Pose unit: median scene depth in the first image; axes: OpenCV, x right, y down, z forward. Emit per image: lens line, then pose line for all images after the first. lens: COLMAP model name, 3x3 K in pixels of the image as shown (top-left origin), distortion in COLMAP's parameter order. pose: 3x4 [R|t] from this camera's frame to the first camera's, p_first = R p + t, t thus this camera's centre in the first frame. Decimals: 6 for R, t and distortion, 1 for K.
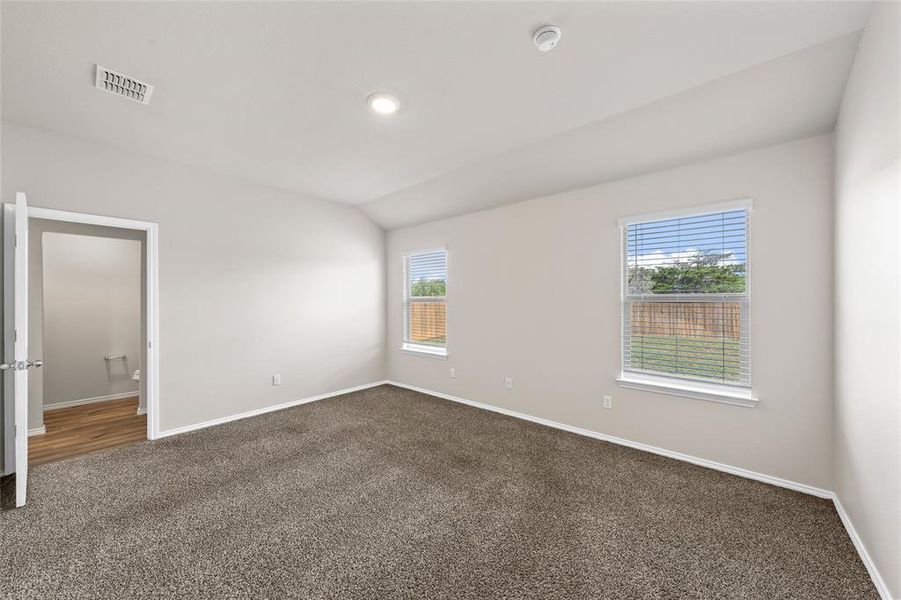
lens RADIAL K [[335.2, 0, 450.5], [0, 335.2, 300.0], [0, 0, 1]] dist [-0.002708, -0.000293]
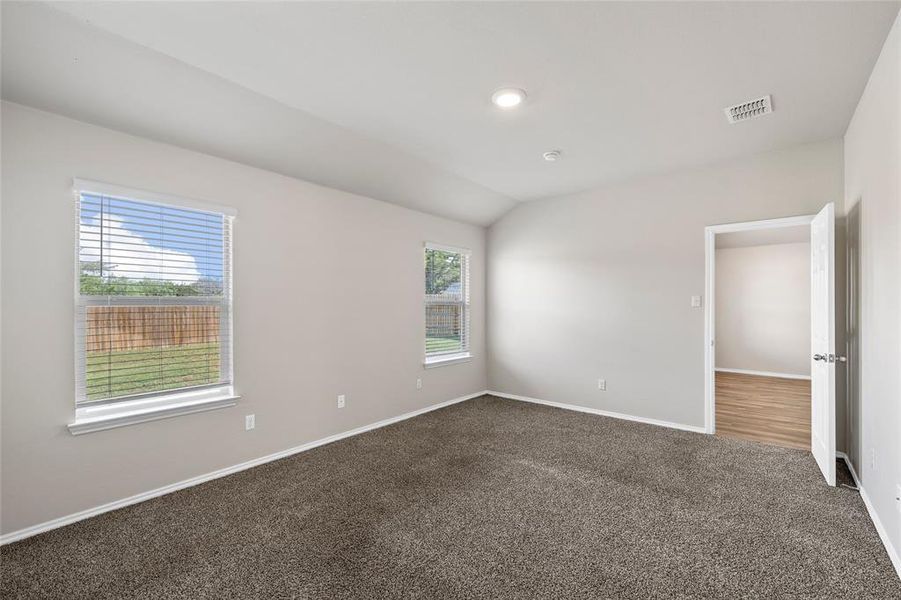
lens RADIAL K [[403.8, 0, 451.4], [0, 403.8, 304.5], [0, 0, 1]] dist [0.001306, 0.000001]
pose [[-0.053595, 0.000394, 0.998563, -0.840816], [0.000074, 1.000000, -0.000391, 0.005219], [-0.998563, 0.000053, -0.053595, 0.762888]]
